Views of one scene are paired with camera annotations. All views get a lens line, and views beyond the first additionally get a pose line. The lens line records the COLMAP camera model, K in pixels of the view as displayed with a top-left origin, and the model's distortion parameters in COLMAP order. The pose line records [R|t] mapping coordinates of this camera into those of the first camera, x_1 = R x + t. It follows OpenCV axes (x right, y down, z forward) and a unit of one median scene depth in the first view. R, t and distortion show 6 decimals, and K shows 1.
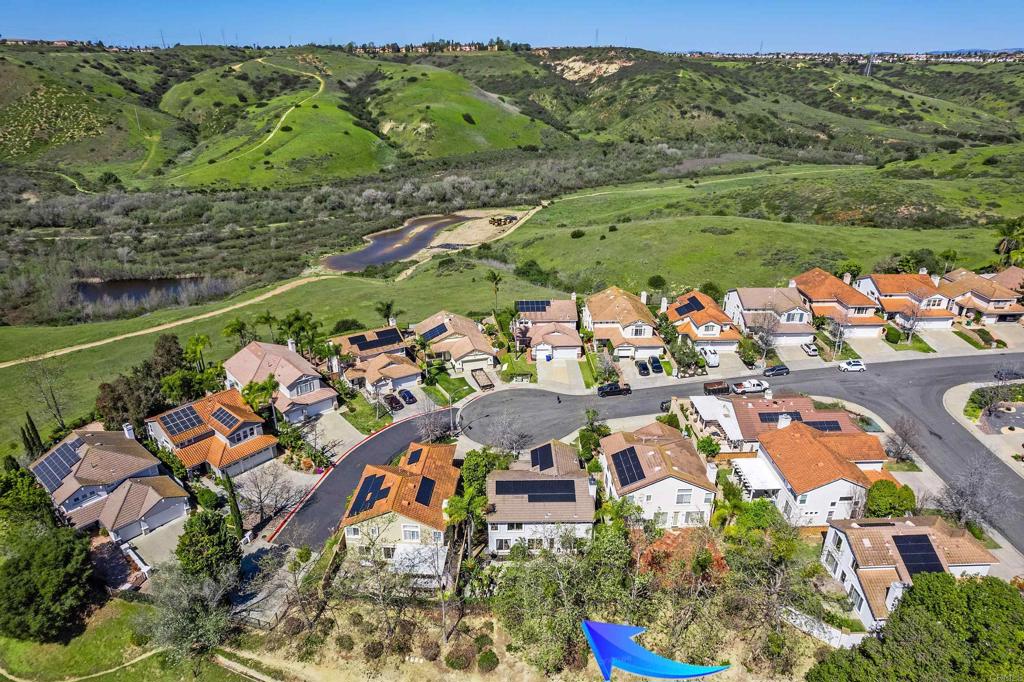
lens RADIAL K [[676.7, 0, 516.7], [0, 676.7, 313.0], [0, 0, 1]] dist [-0.085167, 0.095933]
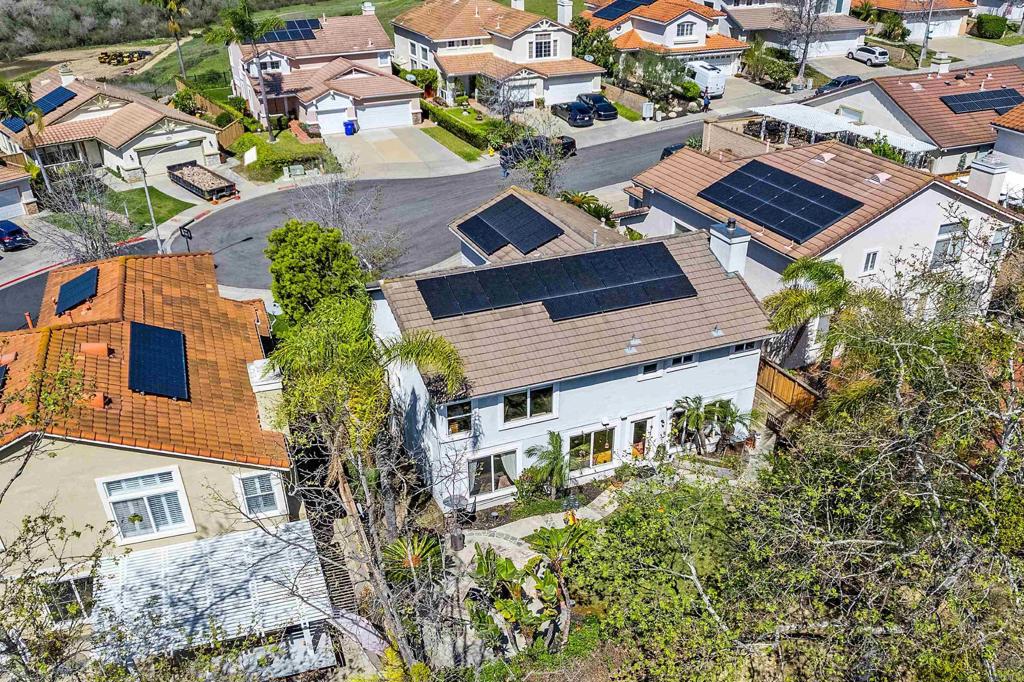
lens RADIAL K [[1026.8, 0, 508.2], [0, 1026.8, 307.5], [0, 0, 1]] dist [-0.032918, -0.007140]
pose [[0.932436, -0.150289, 0.328598, -0.021786], [0.139600, 0.988622, 0.056029, 0.038571], [-0.333280, -0.006371, 0.942806, 0.091904]]
